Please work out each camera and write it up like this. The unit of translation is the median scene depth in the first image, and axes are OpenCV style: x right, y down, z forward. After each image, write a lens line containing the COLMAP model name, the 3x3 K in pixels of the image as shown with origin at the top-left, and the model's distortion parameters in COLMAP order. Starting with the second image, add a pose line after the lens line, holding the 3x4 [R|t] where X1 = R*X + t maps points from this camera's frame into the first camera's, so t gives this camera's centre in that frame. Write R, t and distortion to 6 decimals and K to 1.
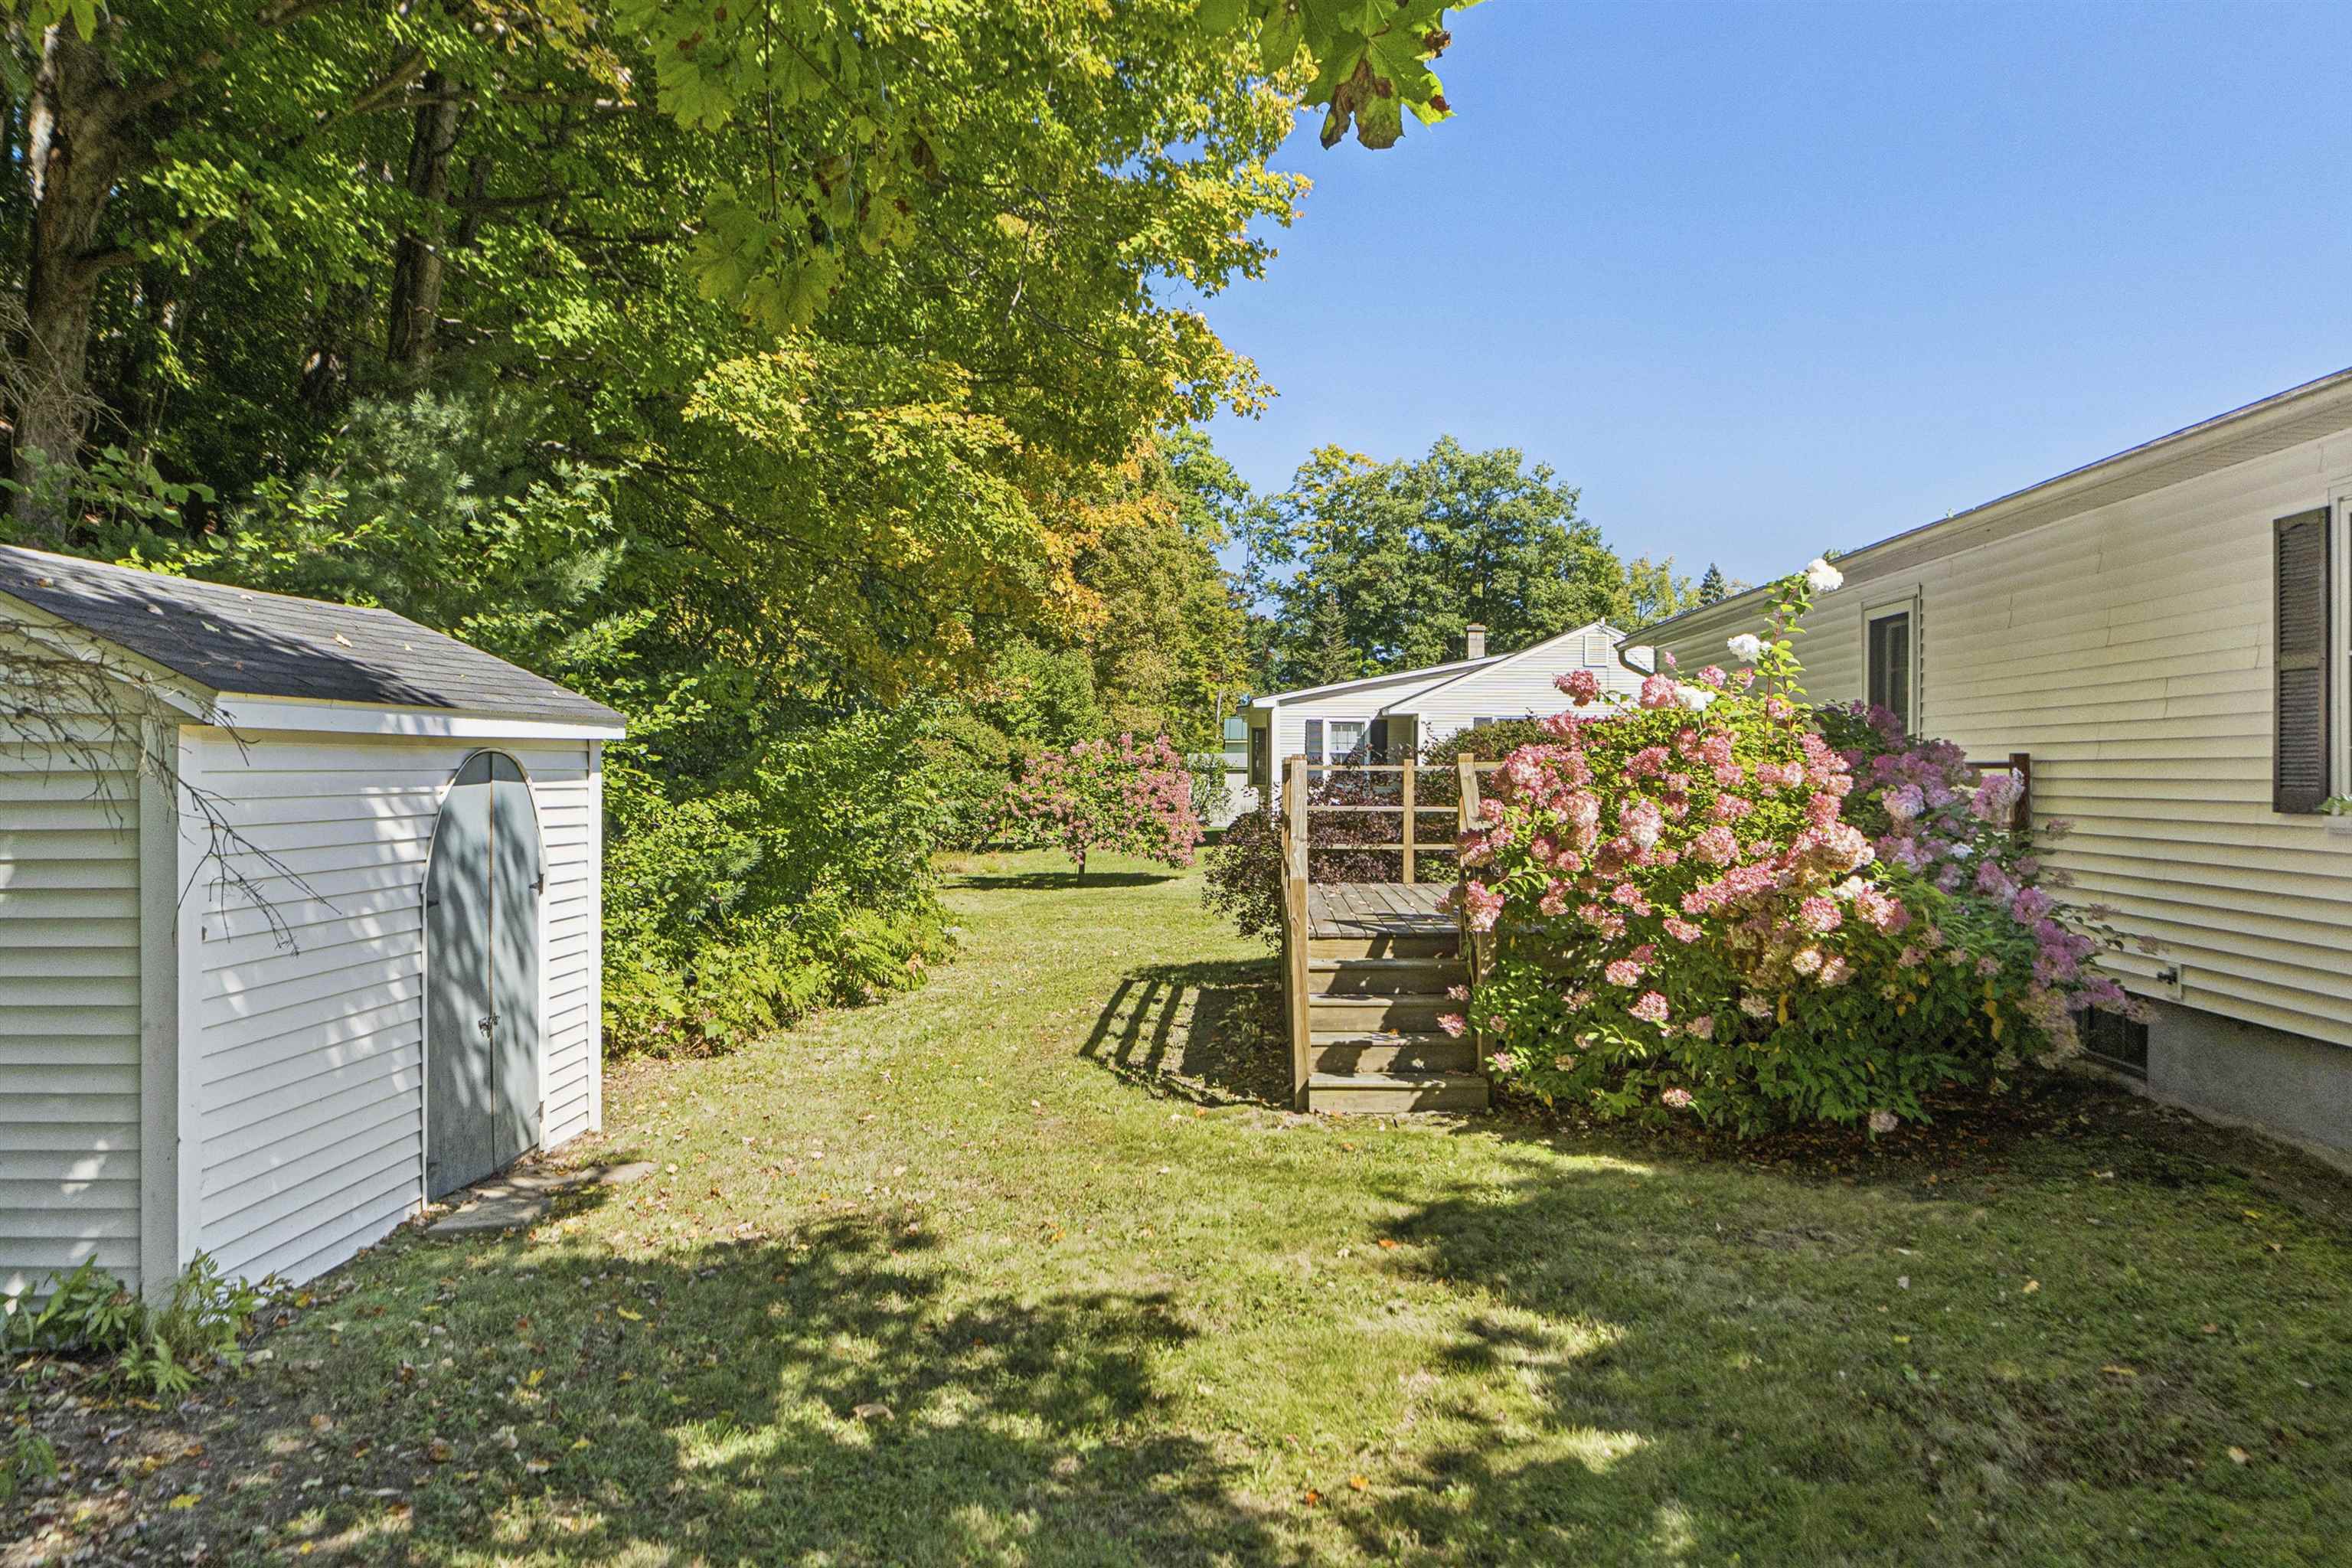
lens RADIAL K [[1647.5, 0, 1180.1], [0, 1647.5, 773.4], [0, 0, 1]] dist [-0.015892, 0.011322]
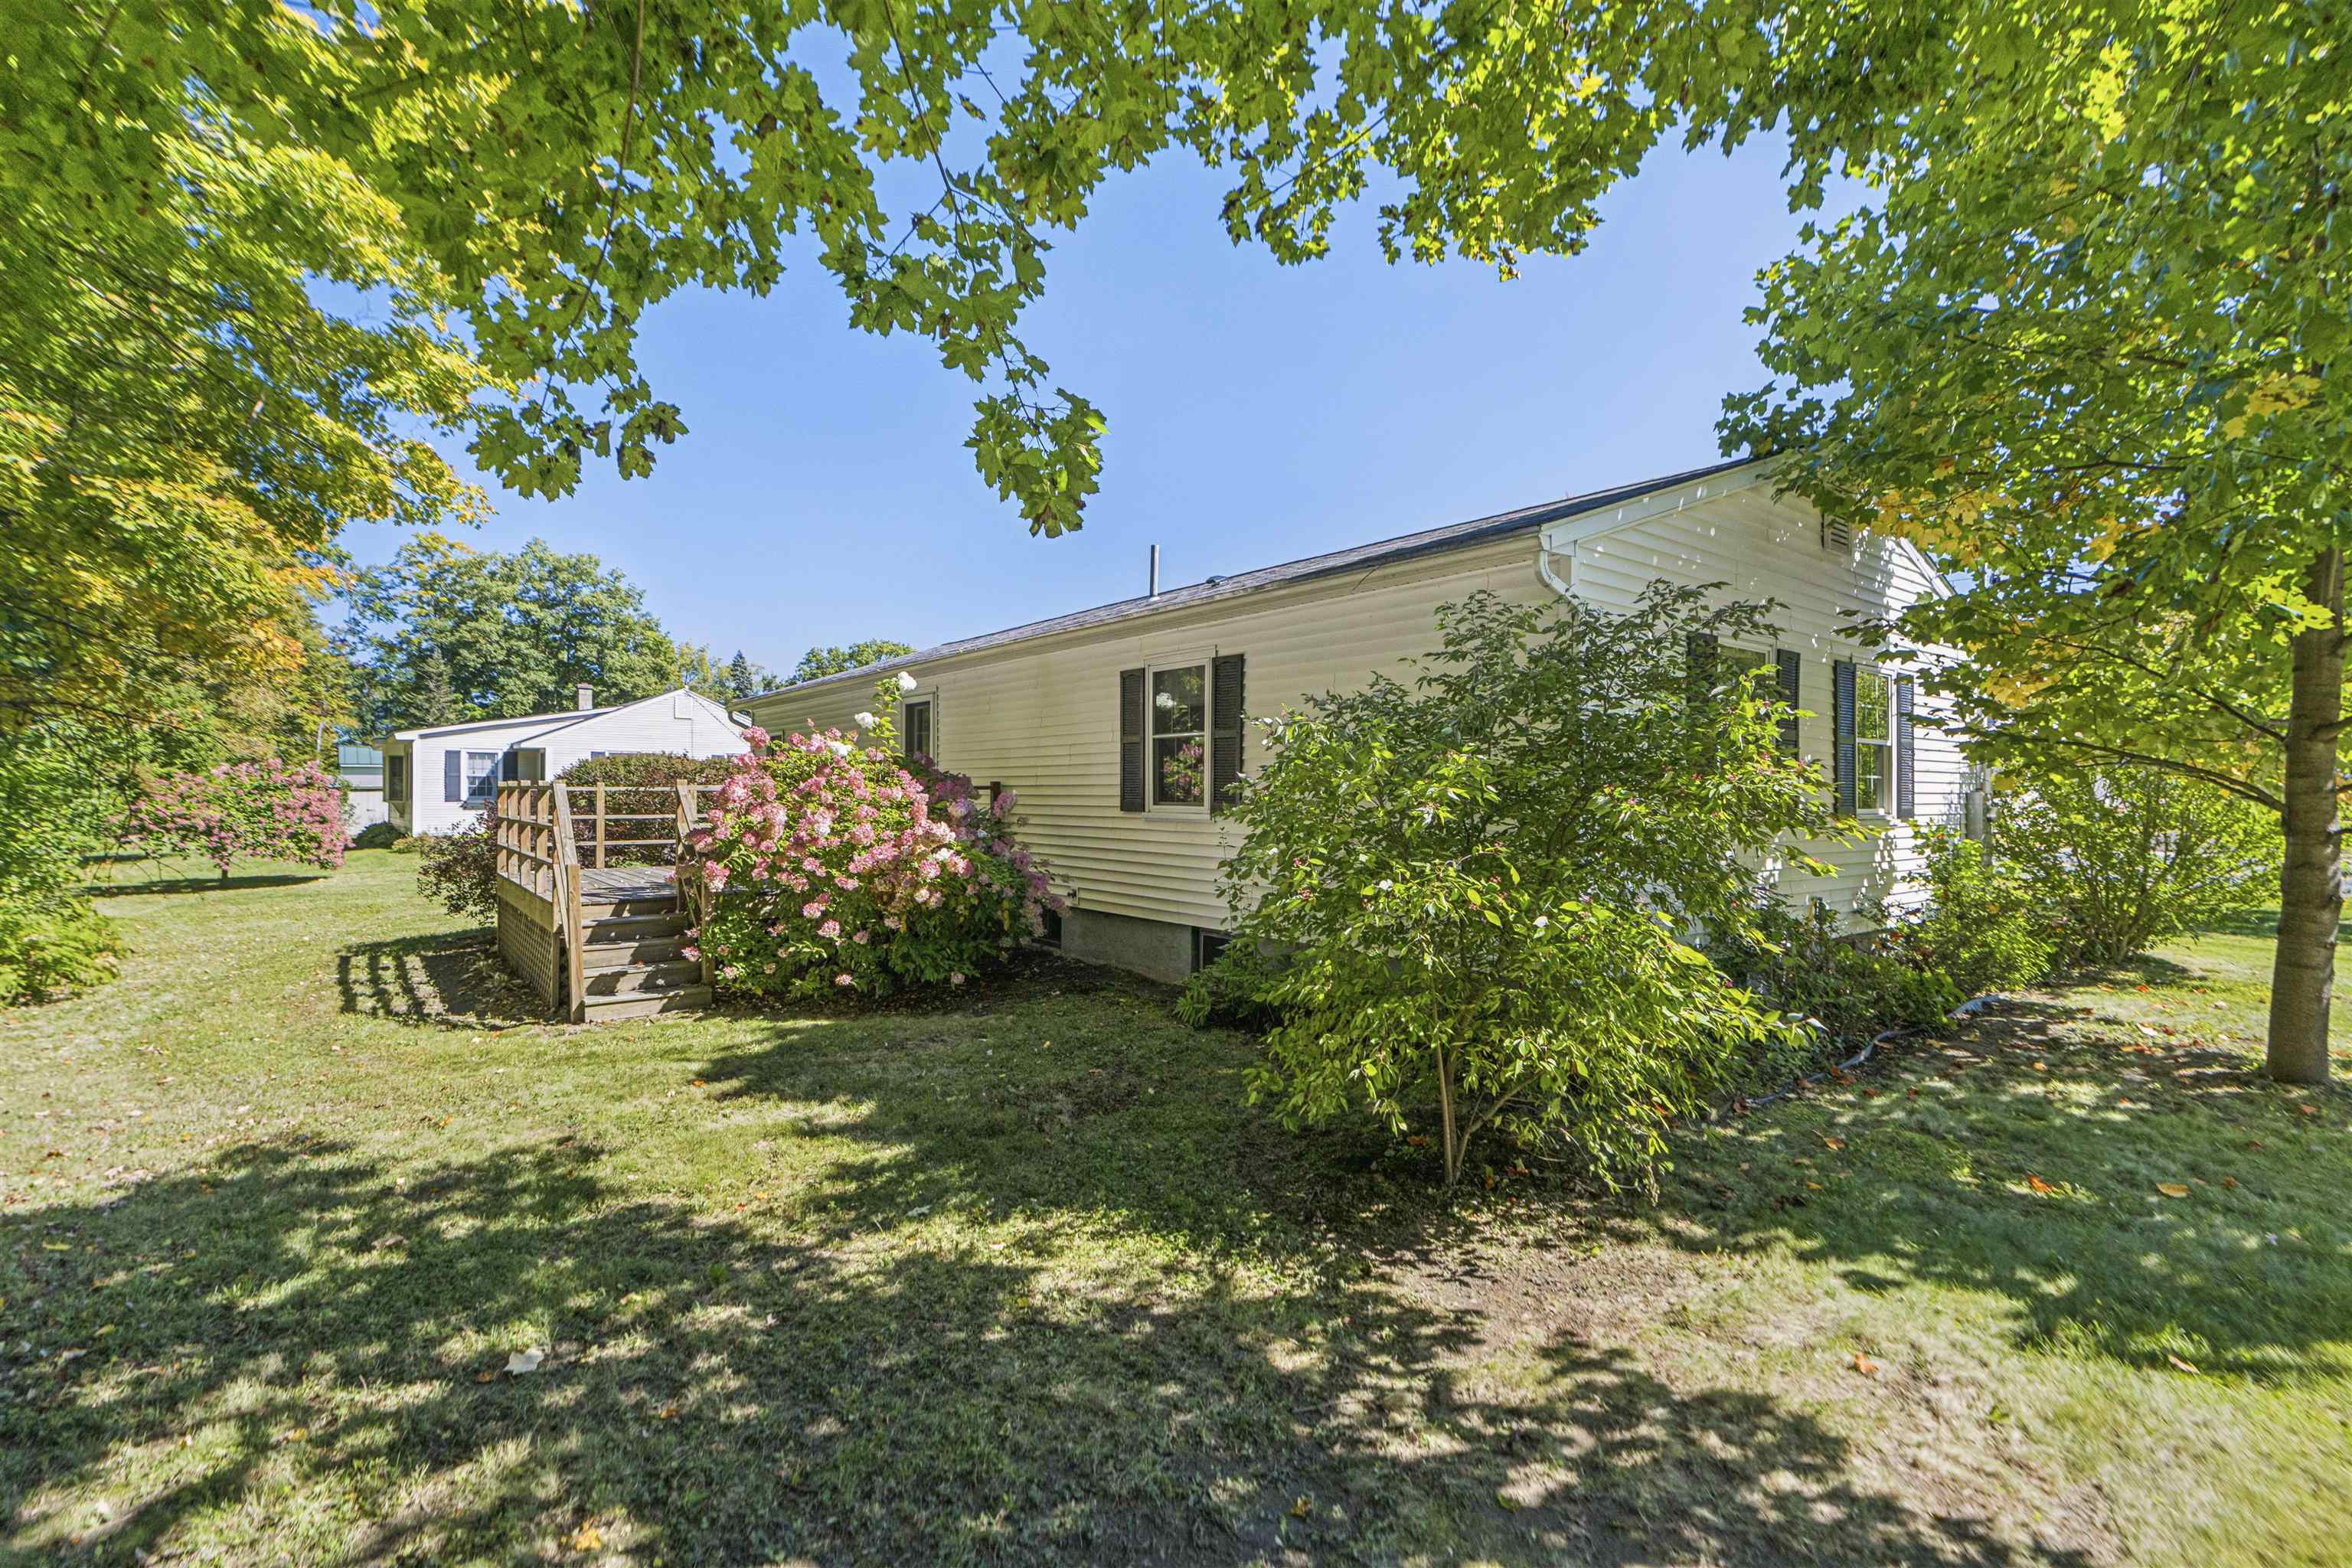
lens RADIAL K [[1074.1, 0, 1176.5], [0, 1074.1, 787.6], [0, 0, 1]] dist [-0.002278, 0.002702]
pose [[0.764245, 0.000150, 0.644926, -0.104057], [0.001523, 0.999997, -0.002037, -0.001970], [-0.644925, 0.002539, 0.764242, -0.060630]]
